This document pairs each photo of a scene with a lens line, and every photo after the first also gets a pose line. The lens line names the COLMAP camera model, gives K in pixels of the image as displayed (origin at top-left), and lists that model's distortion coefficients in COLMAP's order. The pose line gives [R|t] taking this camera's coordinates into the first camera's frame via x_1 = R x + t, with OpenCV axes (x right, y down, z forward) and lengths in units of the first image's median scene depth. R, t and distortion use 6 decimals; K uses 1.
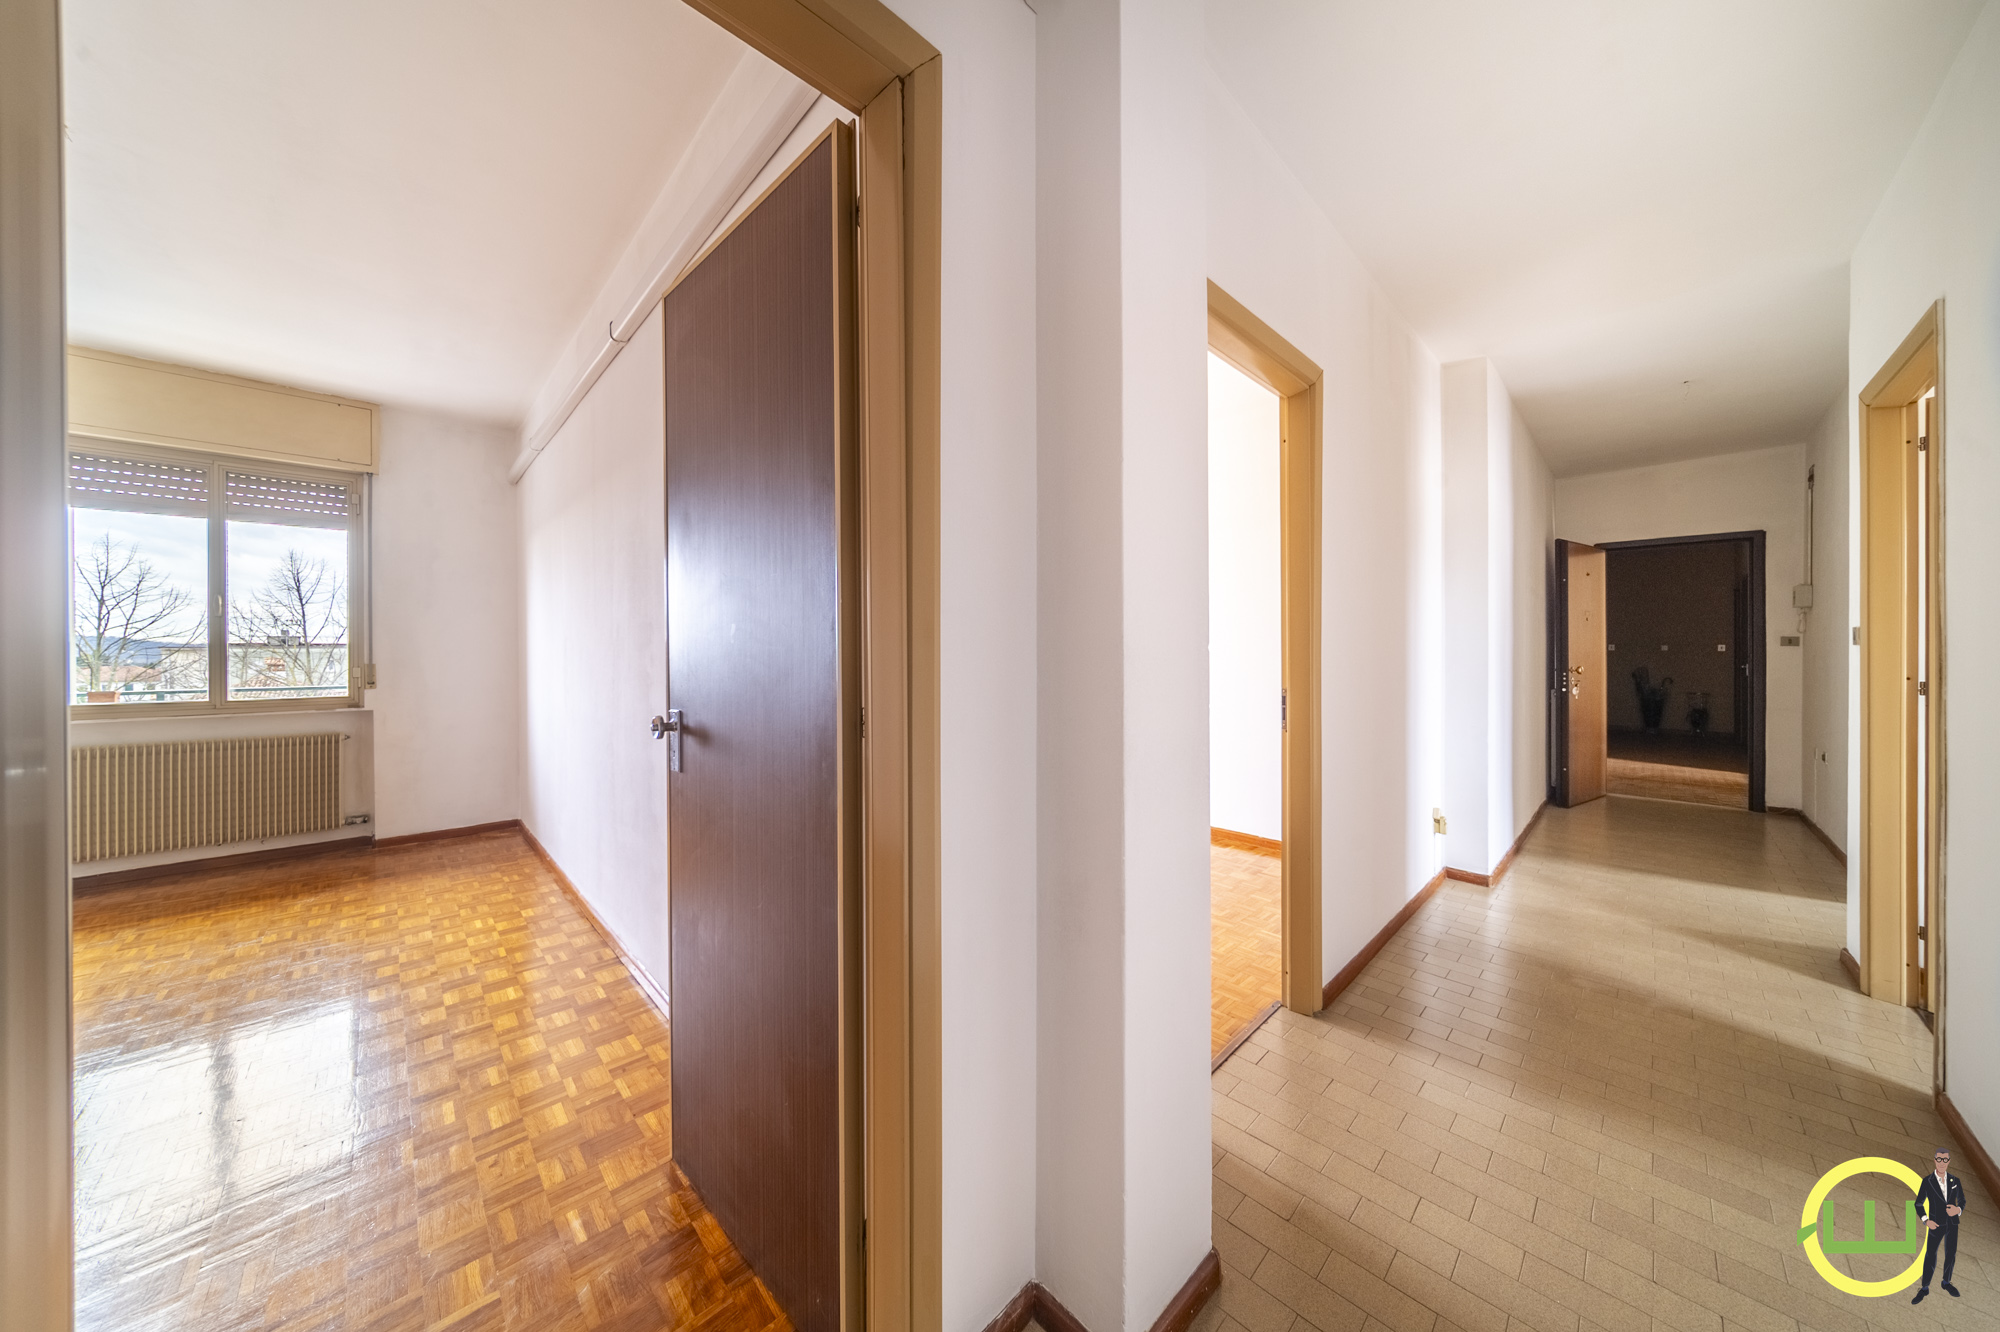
lens RADIAL K [[633.0, 0, 985.5], [0, 633.0, 654.2], [0, 0, 1]] dist [-0.001781, -0.000161]
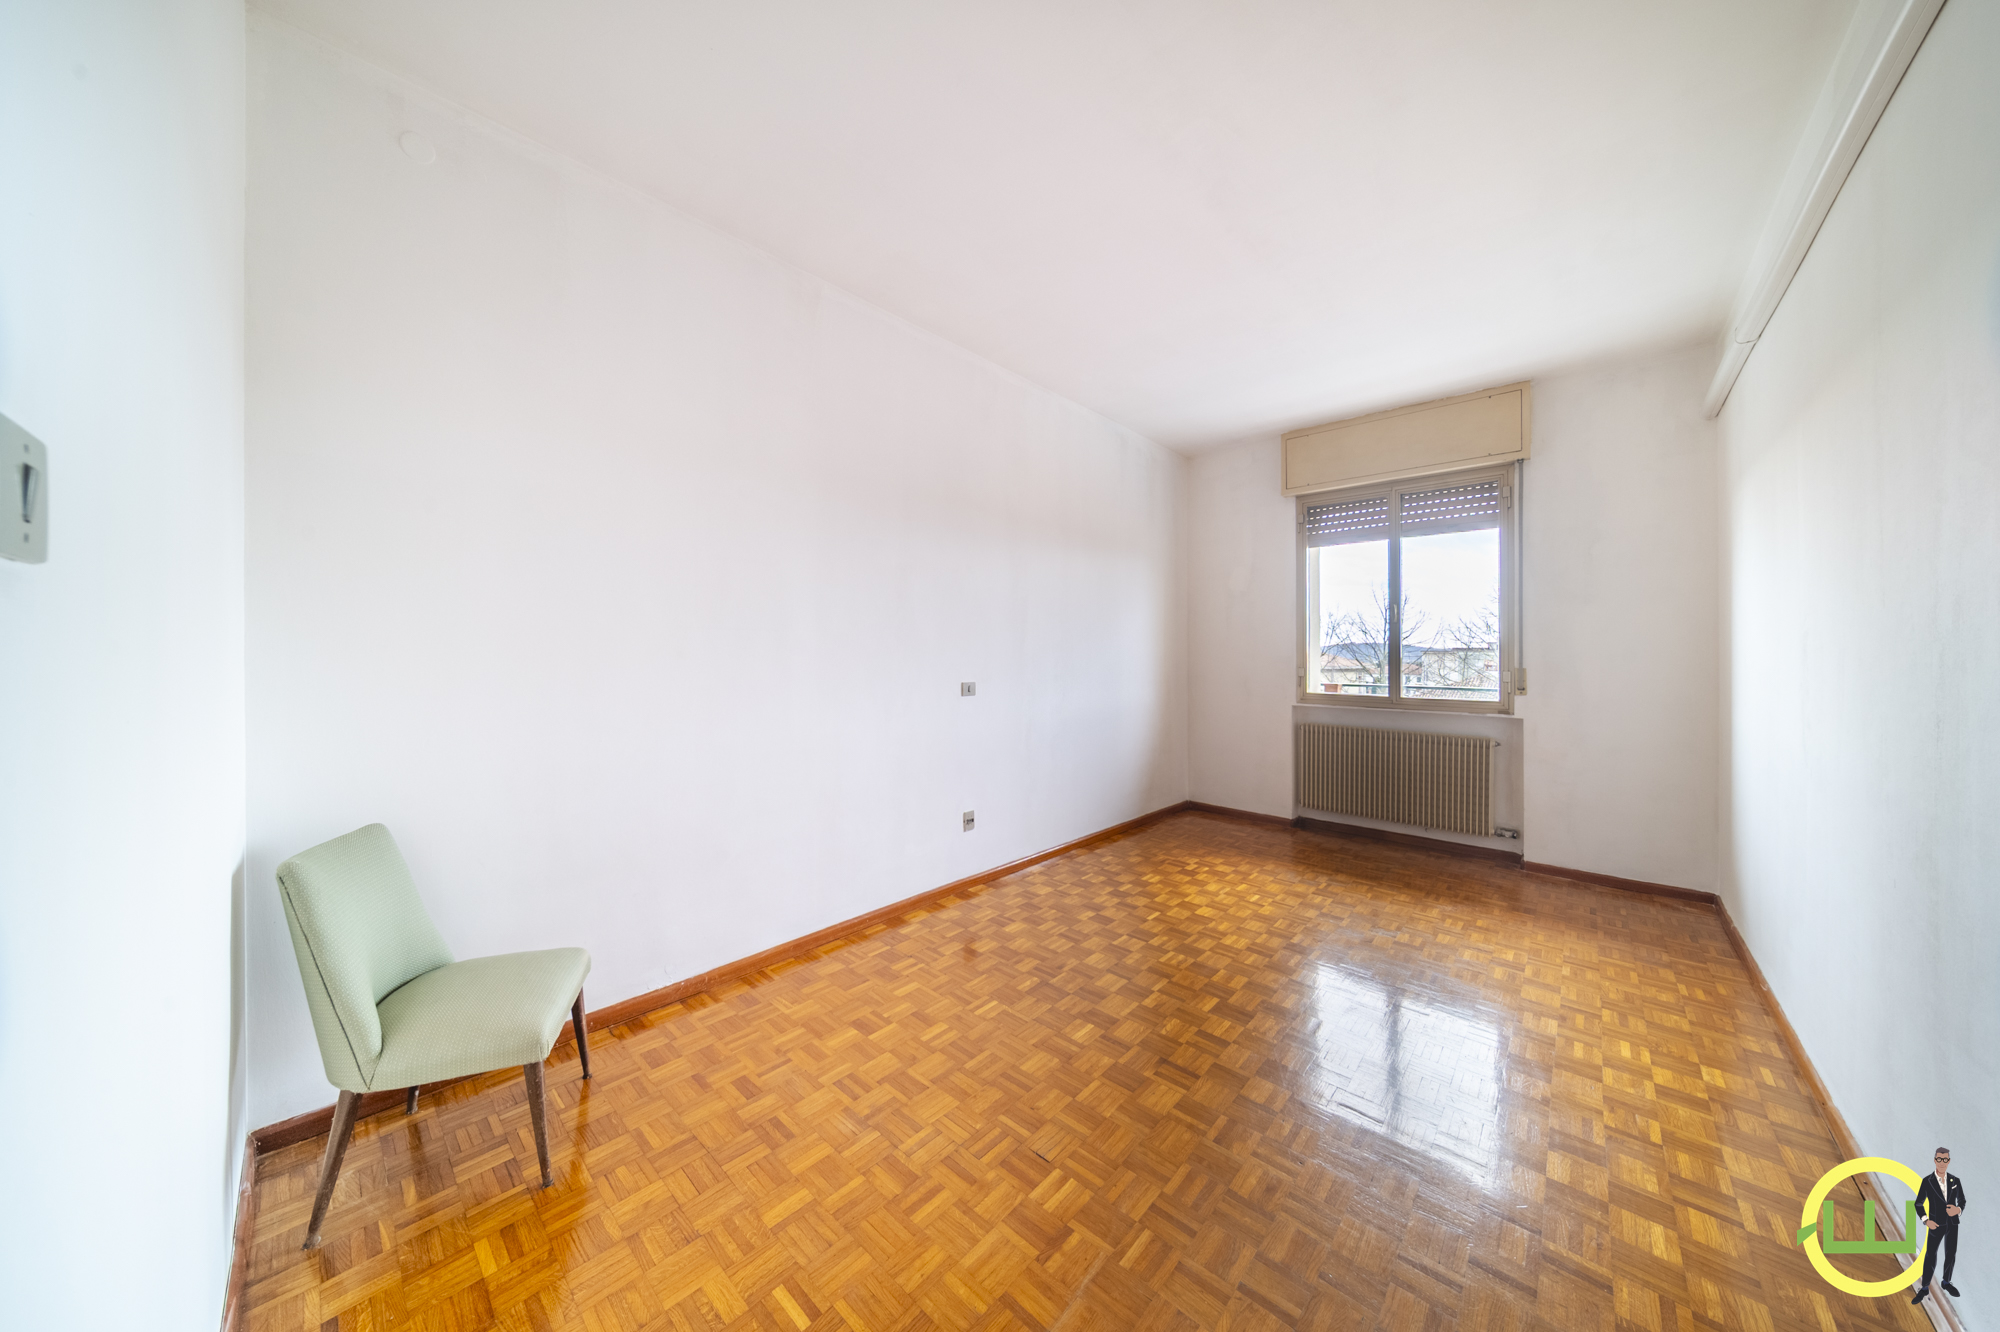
lens RADIAL K [[633.0, 0, 985.5], [0, 633.0, 654.2], [0, 0, 1]] dist [-0.001781, -0.000161]
pose [[0.060841, 0.004740, -0.998136, -0.118624], [-0.009480, 0.999946, 0.004171, -0.001500], [0.998102, 0.009208, 0.060882, 0.191699]]
